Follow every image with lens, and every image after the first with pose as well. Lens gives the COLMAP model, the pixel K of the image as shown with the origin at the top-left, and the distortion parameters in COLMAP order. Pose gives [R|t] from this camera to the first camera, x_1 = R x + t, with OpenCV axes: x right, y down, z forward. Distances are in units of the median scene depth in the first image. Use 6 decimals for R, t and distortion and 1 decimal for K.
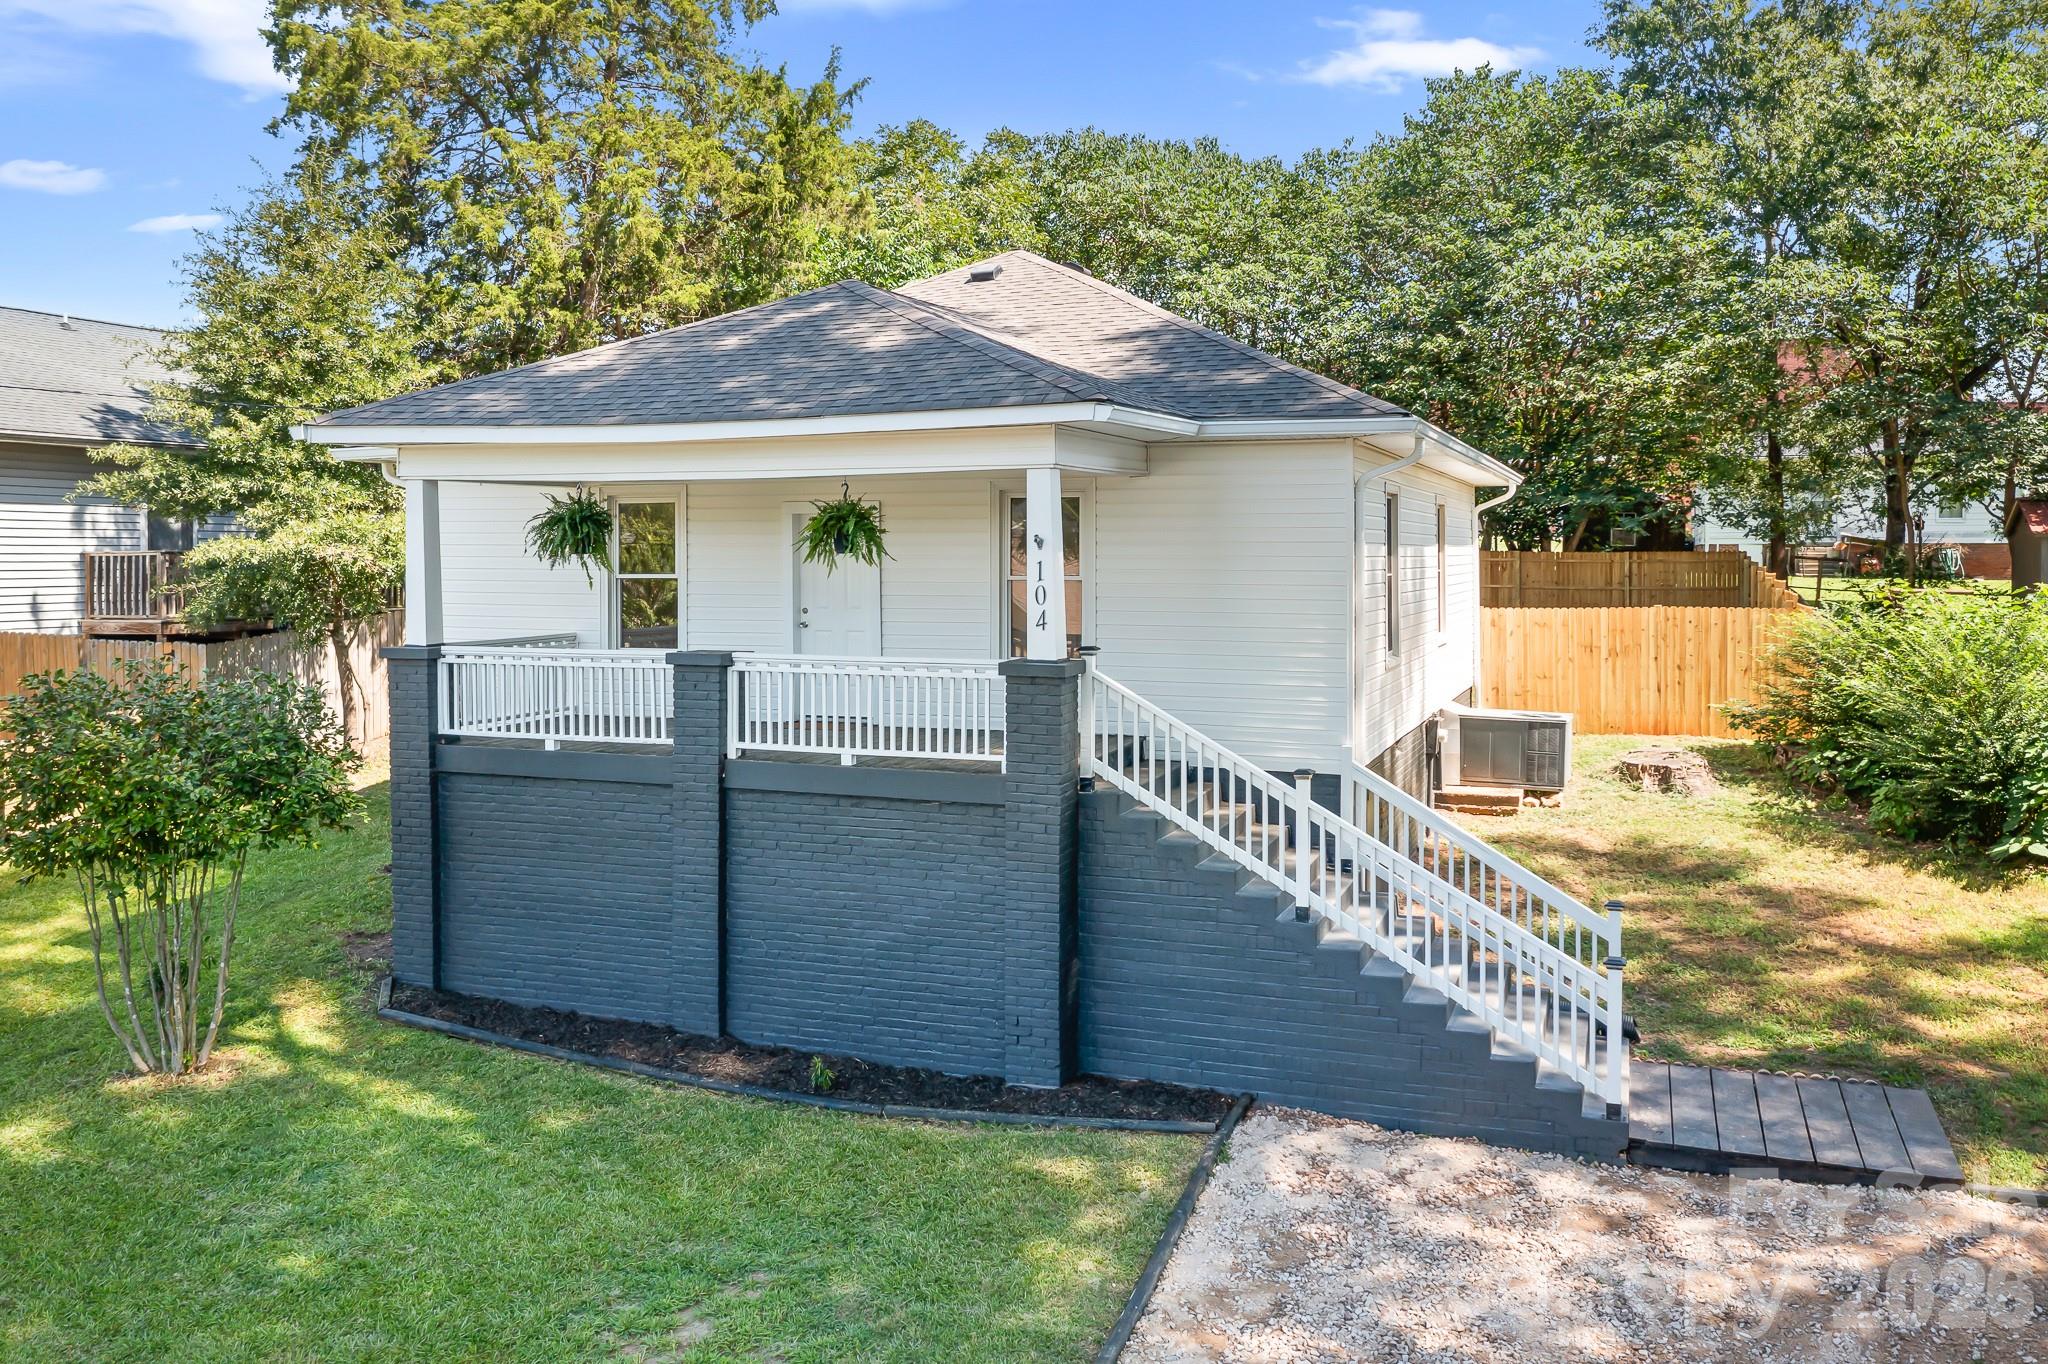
lens RADIAL K [[1871.5, 0, 984.8], [0, 1871.5, 681.9], [0, 0, 1]] dist [-0.012063, 0.006972]
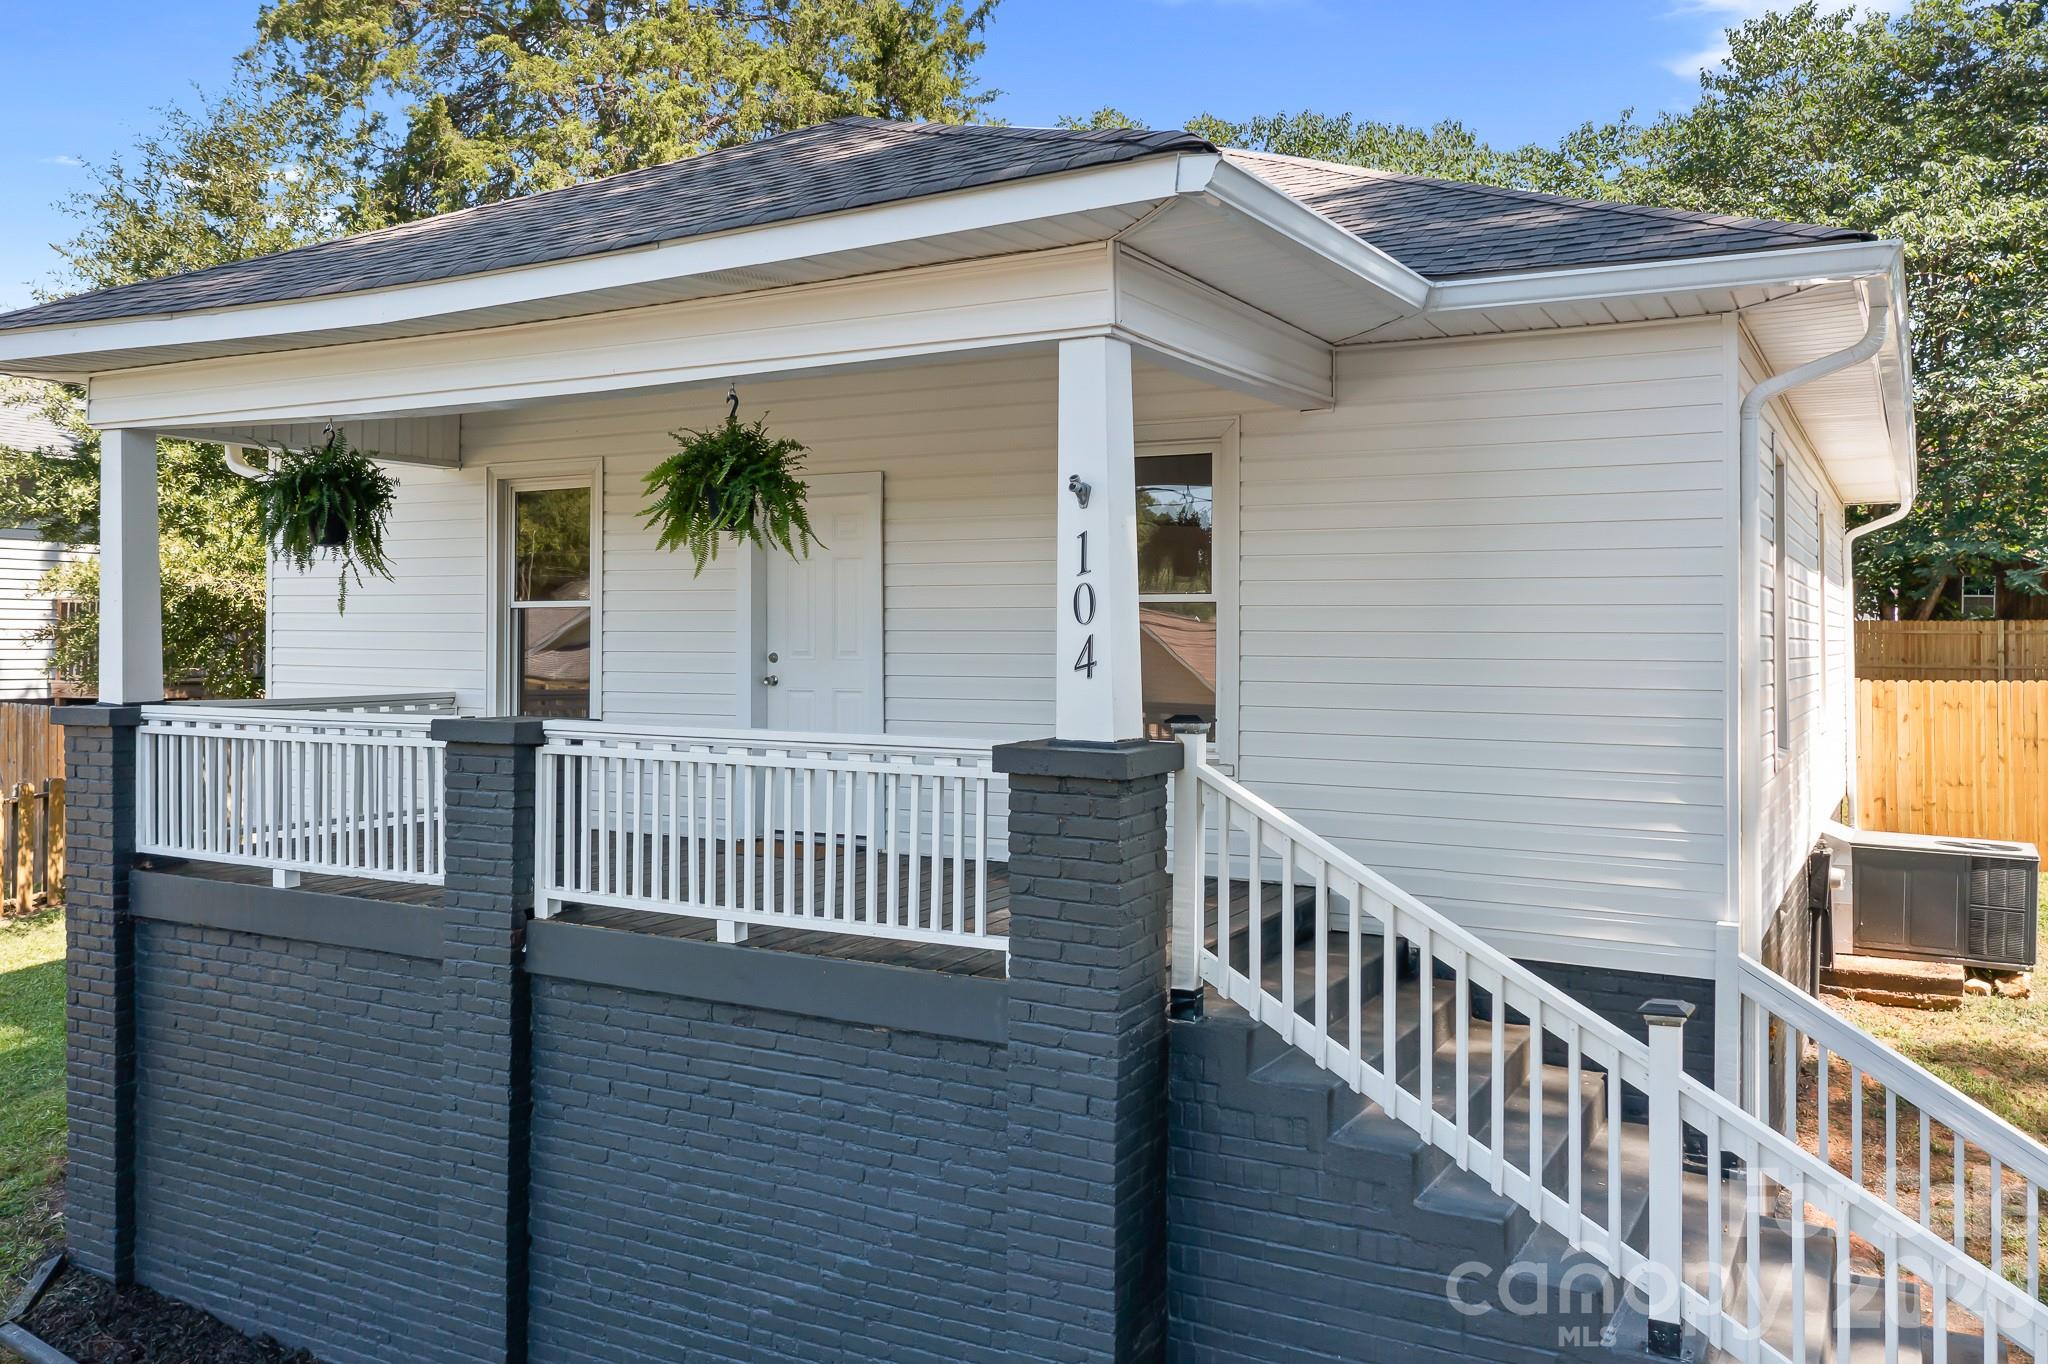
lens RADIAL K [[1638.9, 0, 1070.6], [0, 1638.9, 645.5], [0, 0, 1]] dist [-0.006046, -0.001772]
pose [[0.993783, 0.008394, -0.111018, 0.054597], [-0.016707, 0.997106, -0.074159, -0.003734], [0.110075, 0.075553, 0.991048, 0.441321]]
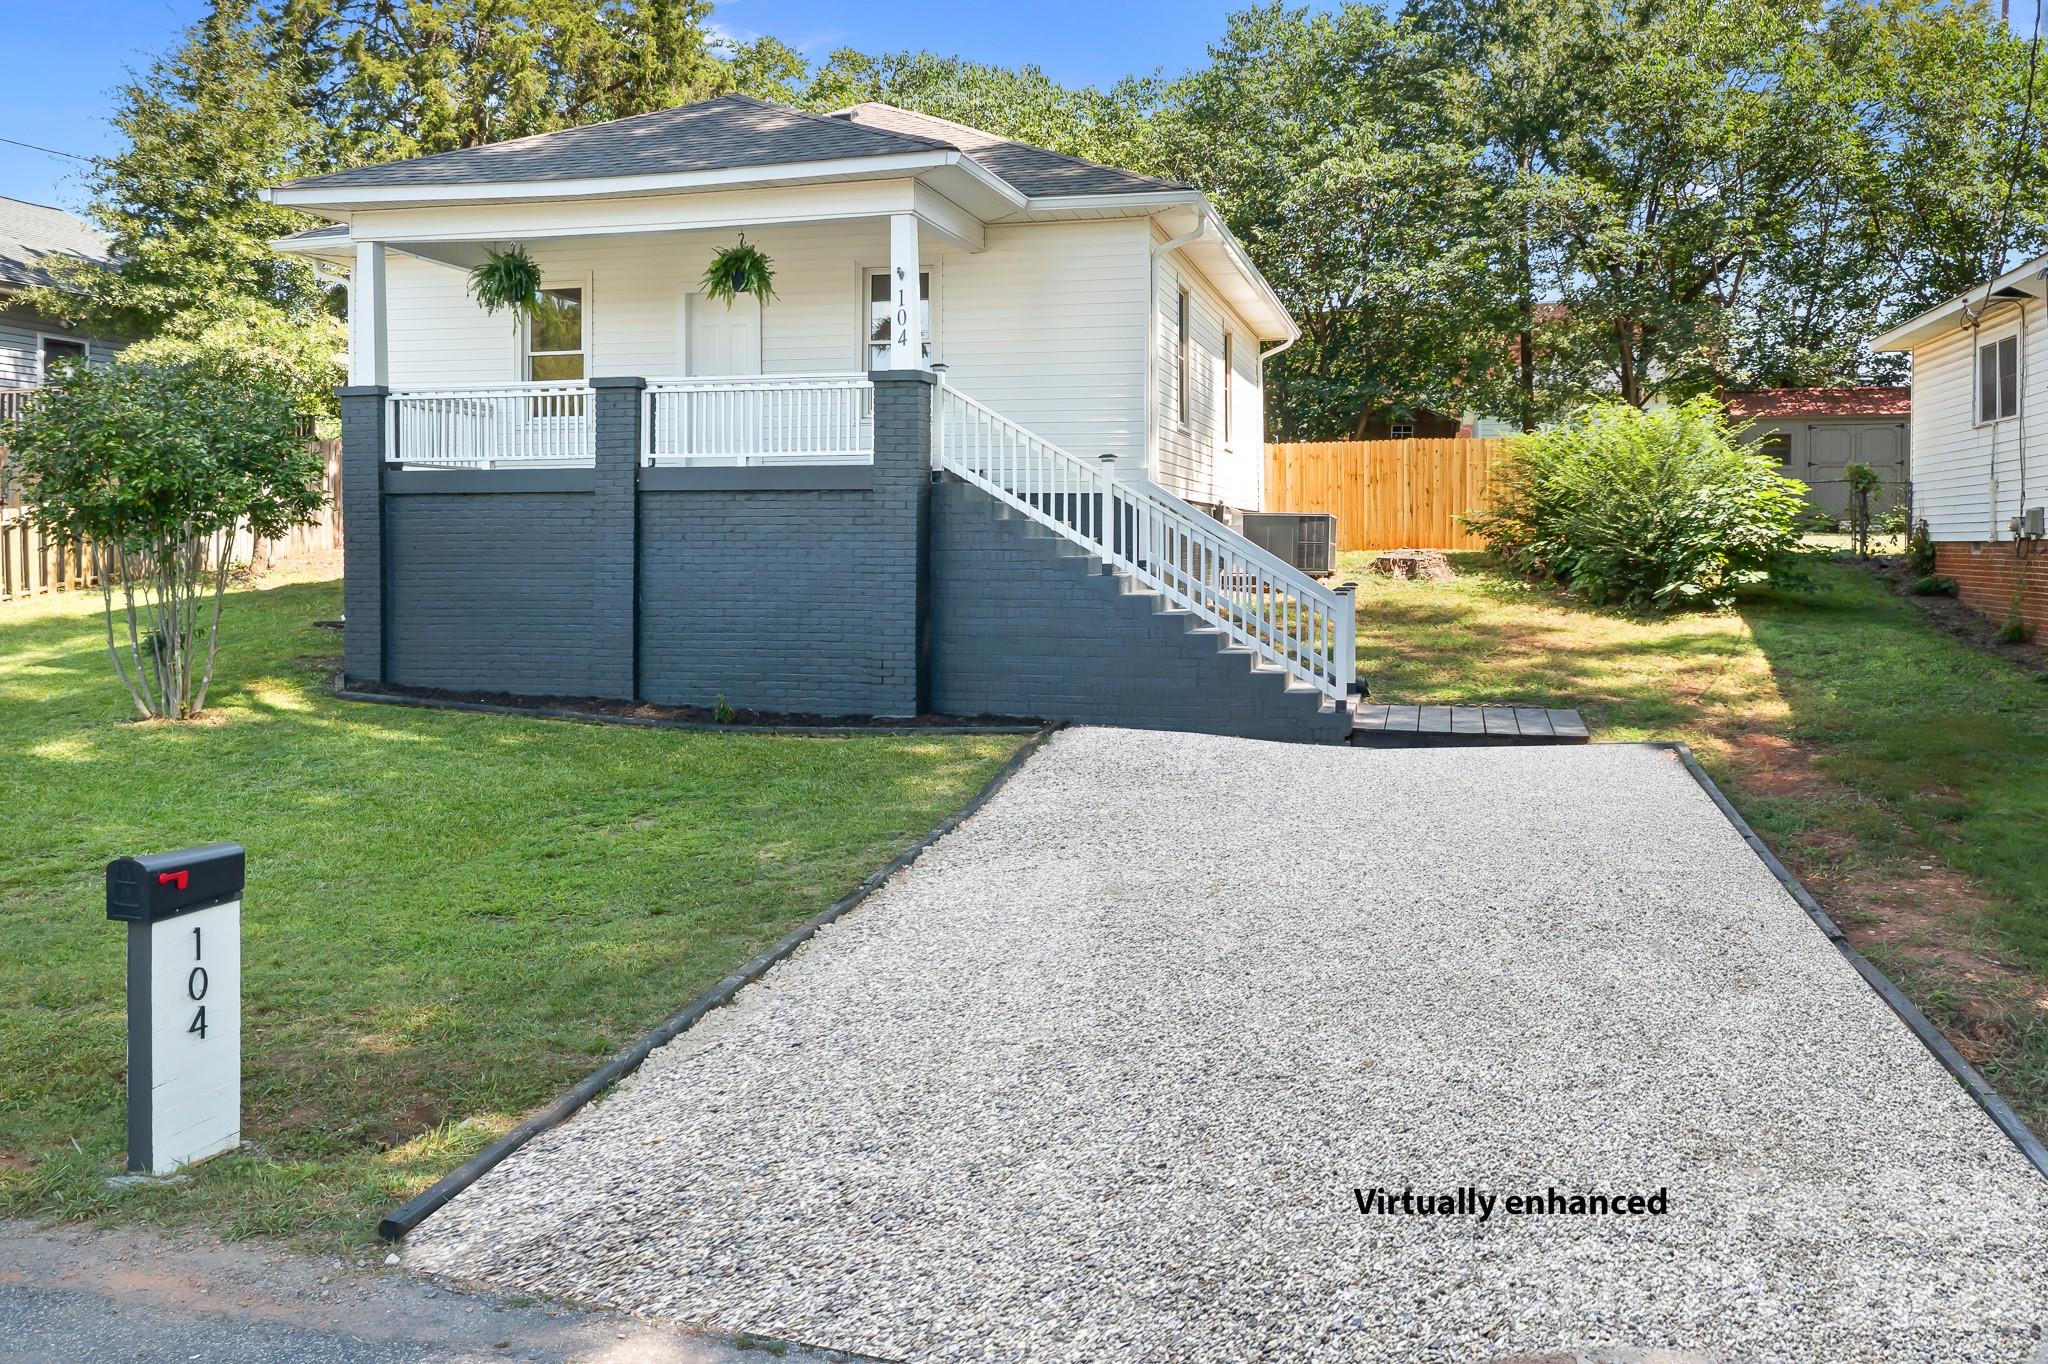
lens RADIAL K [[1976.7, 0, 1014.8], [0, 1976.7, 827.4], [0, 0, 1]] dist [-0.013609, 0.005789]
pose [[0.993722, -0.002119, 0.111854, -0.032590], [-0.001108, 0.999585, 0.028781, 0.192699], [-0.111869, -0.028724, 0.993308, -0.249409]]
